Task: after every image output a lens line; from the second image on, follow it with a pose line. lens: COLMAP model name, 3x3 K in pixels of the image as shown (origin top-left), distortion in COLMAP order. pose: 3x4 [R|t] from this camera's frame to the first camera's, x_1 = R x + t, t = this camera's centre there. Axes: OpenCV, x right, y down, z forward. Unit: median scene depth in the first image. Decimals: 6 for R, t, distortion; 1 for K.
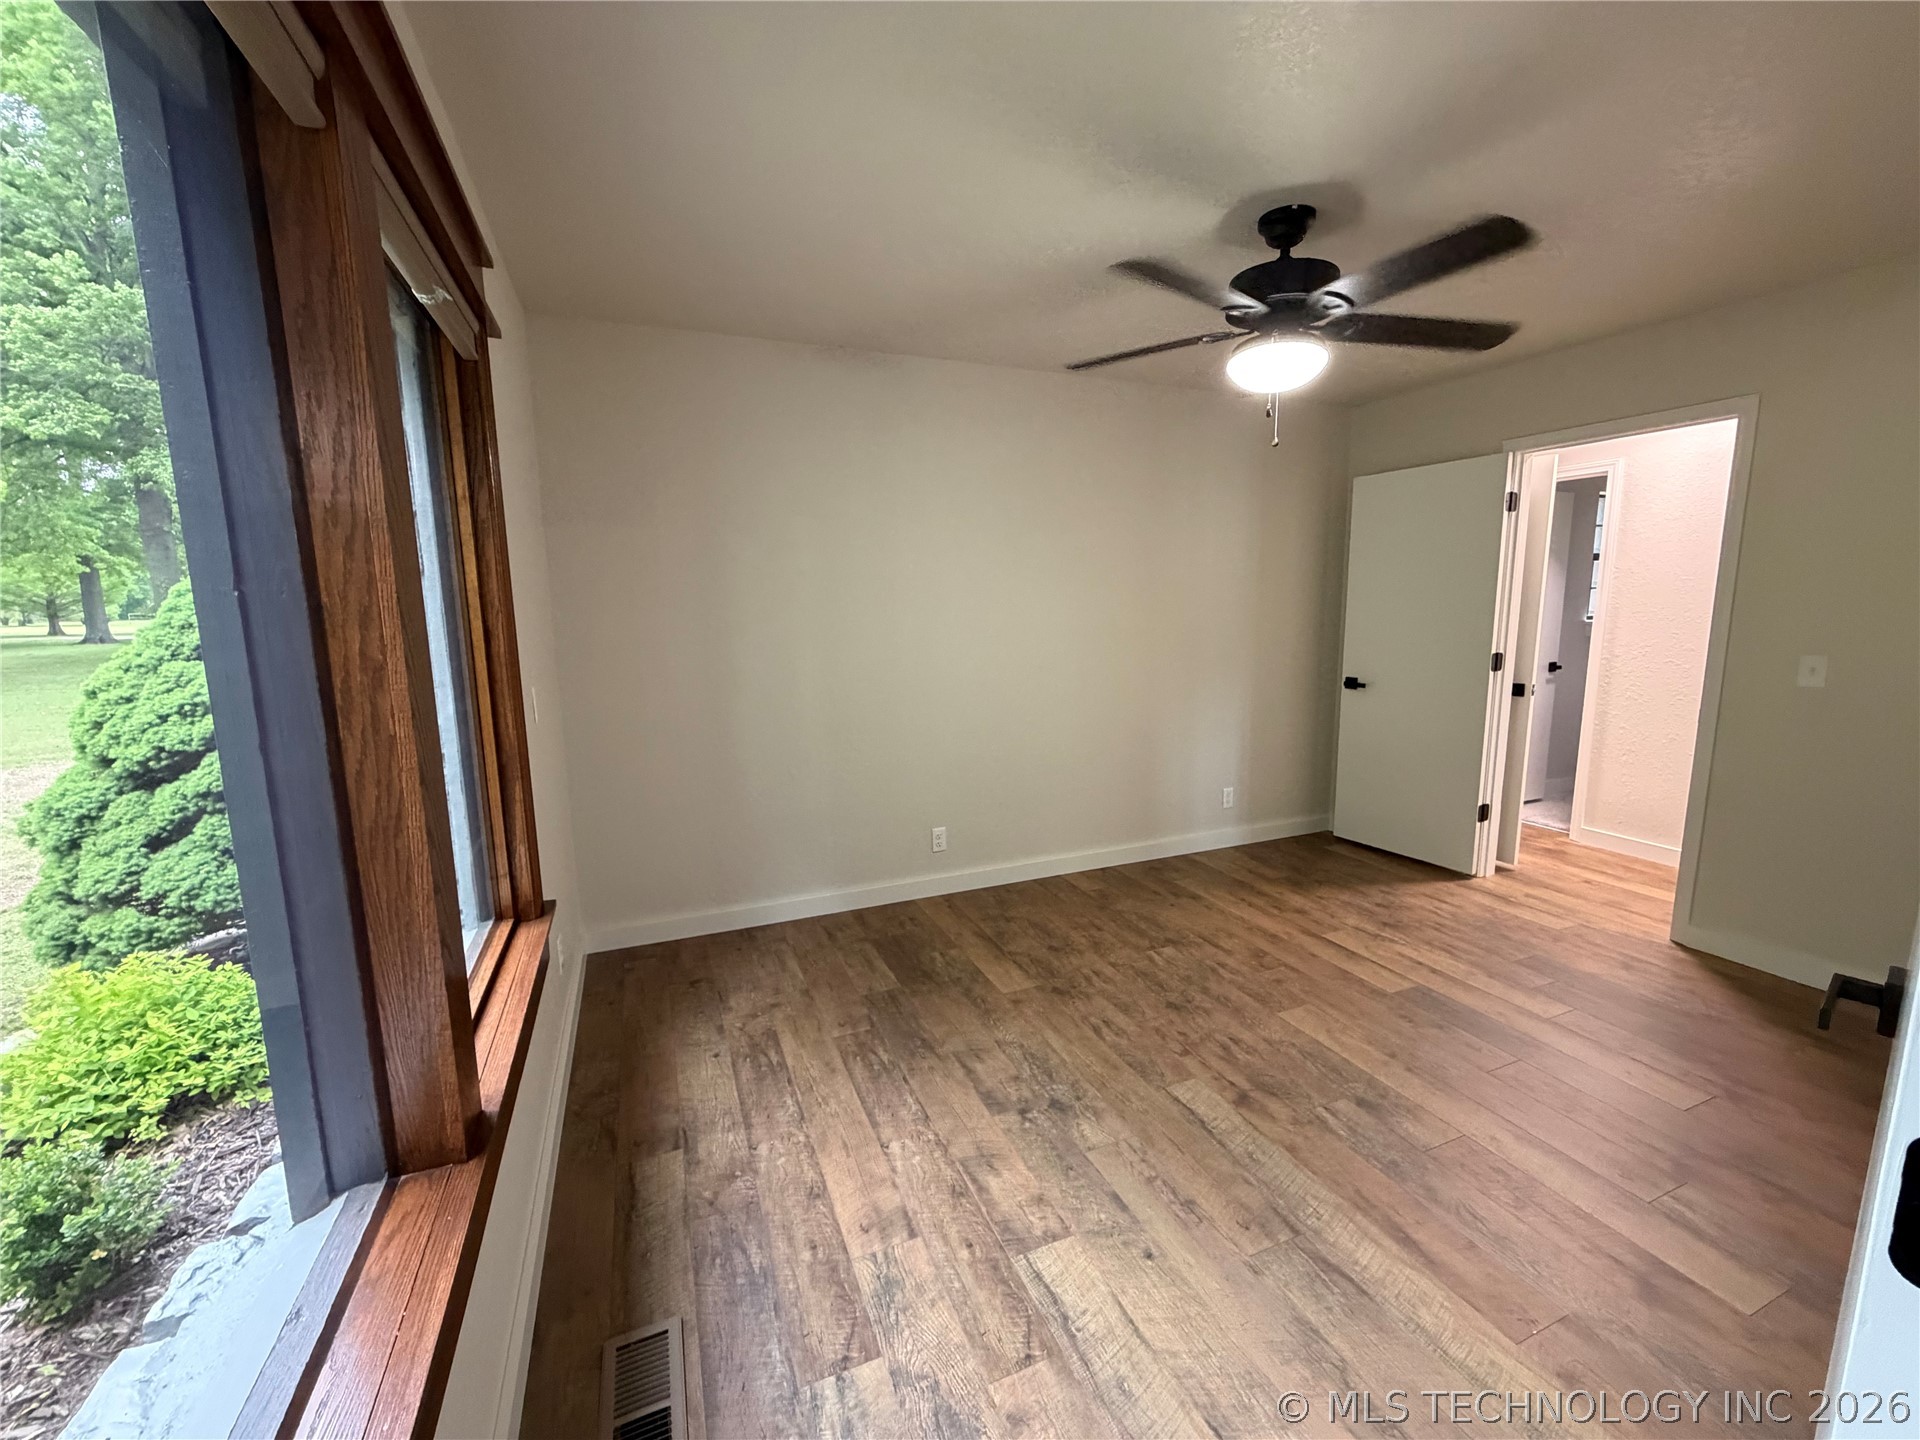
lens RADIAL K [[765.5, 0, 953.9], [0, 765.5, 717.5], [0, 0, 1]] dist [-0.001078, 0.000051]
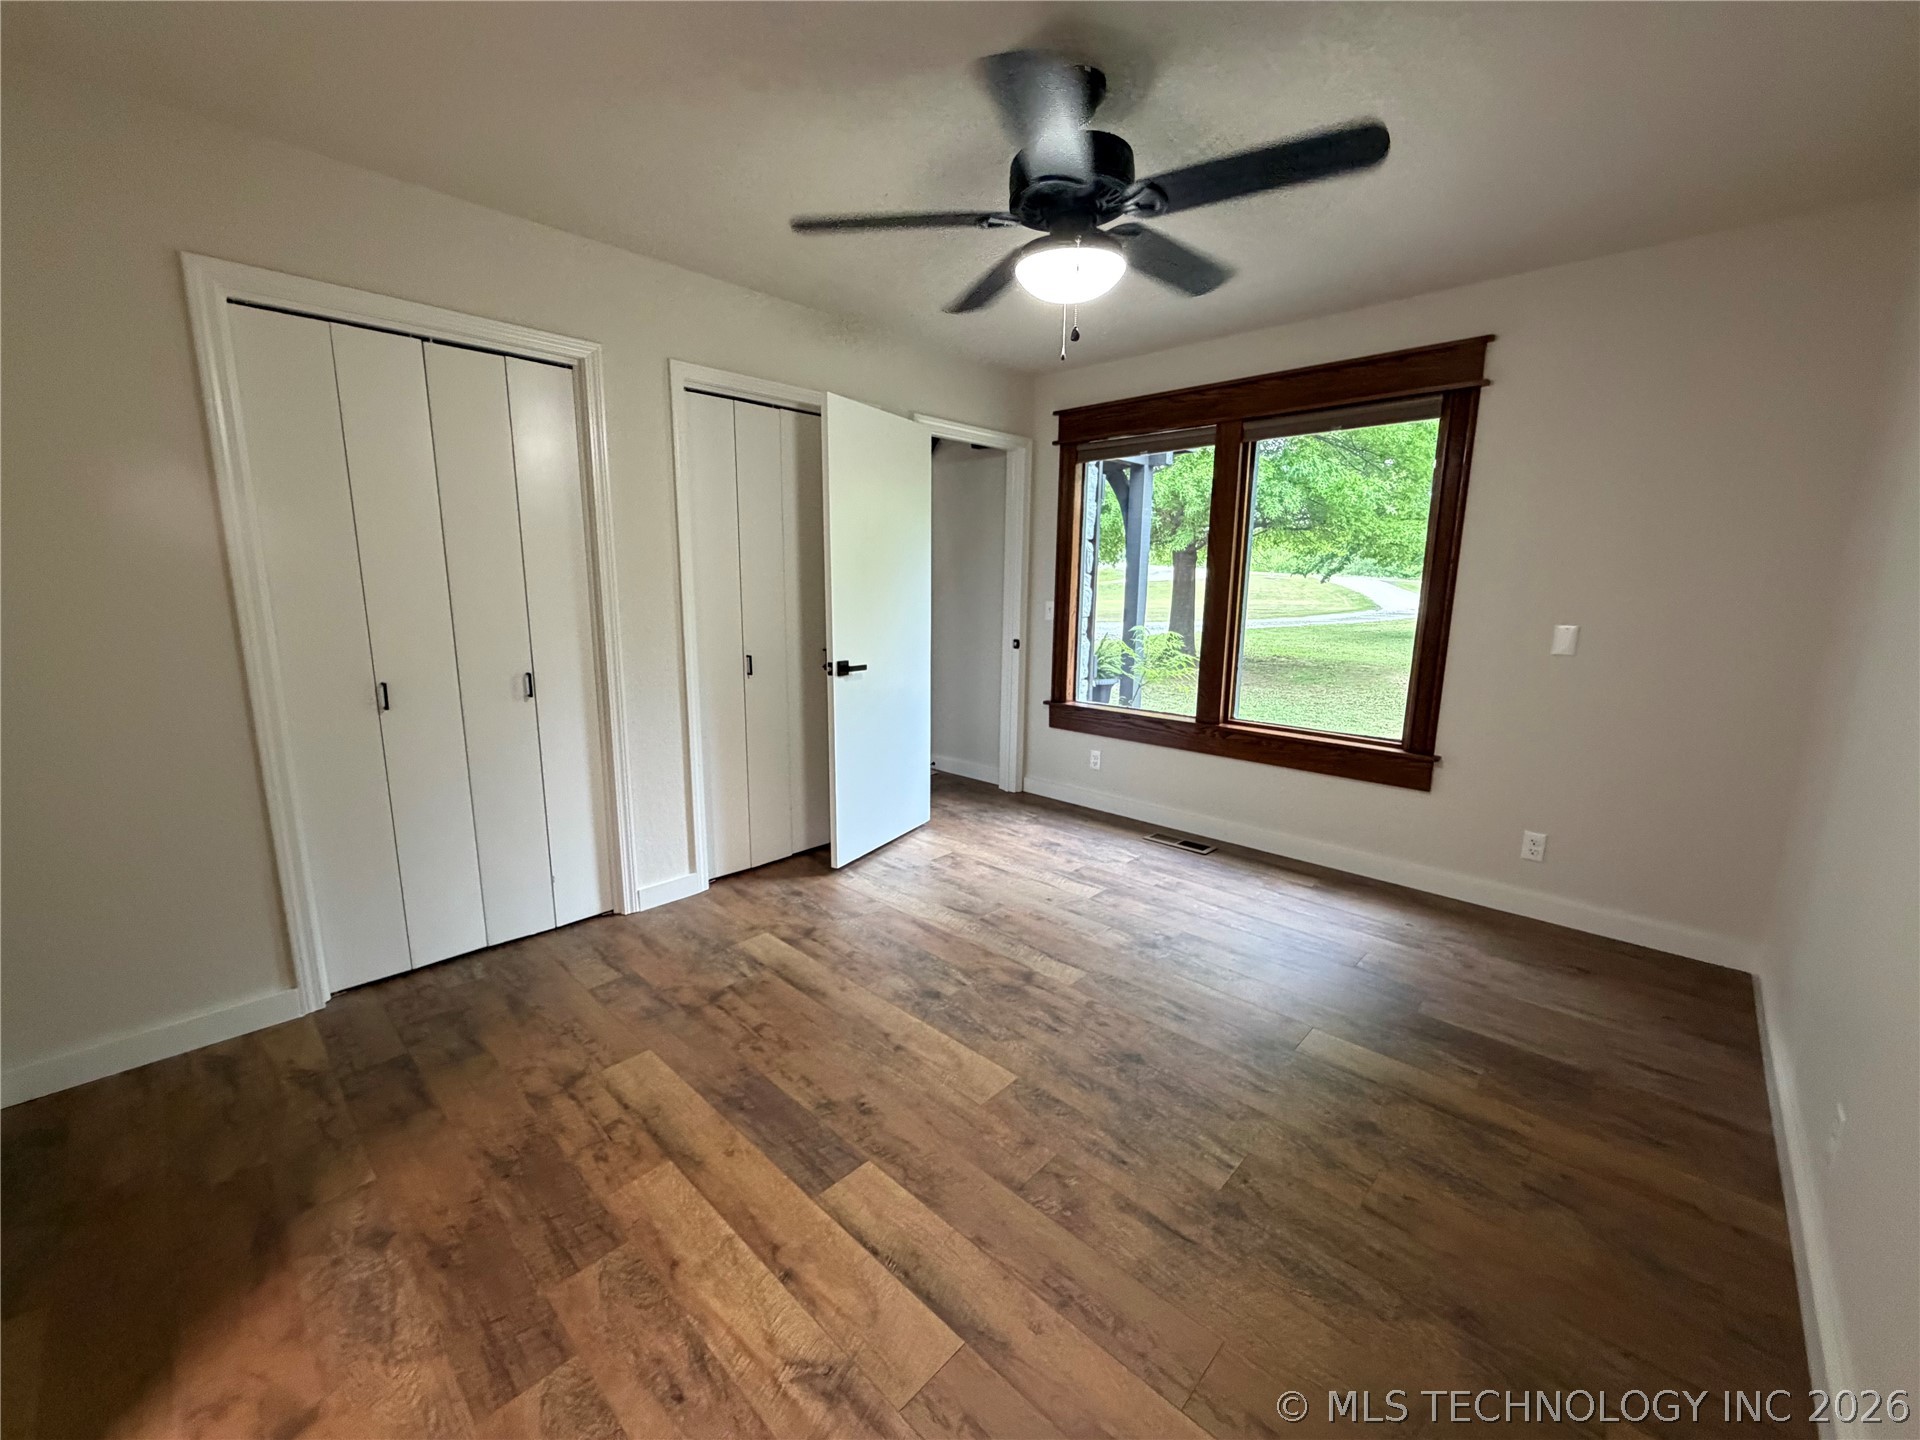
lens RADIAL K [[765.5, 0, 953.9], [0, 765.5, 717.5], [0, 0, 1]] dist [-0.001078, 0.000051]
pose [[-0.912887, 0.077222, -0.400841, 0.928546], [-0.059248, 0.946482, 0.317273, -0.253726], [0.403889, 0.313384, -0.859456, 1.850636]]
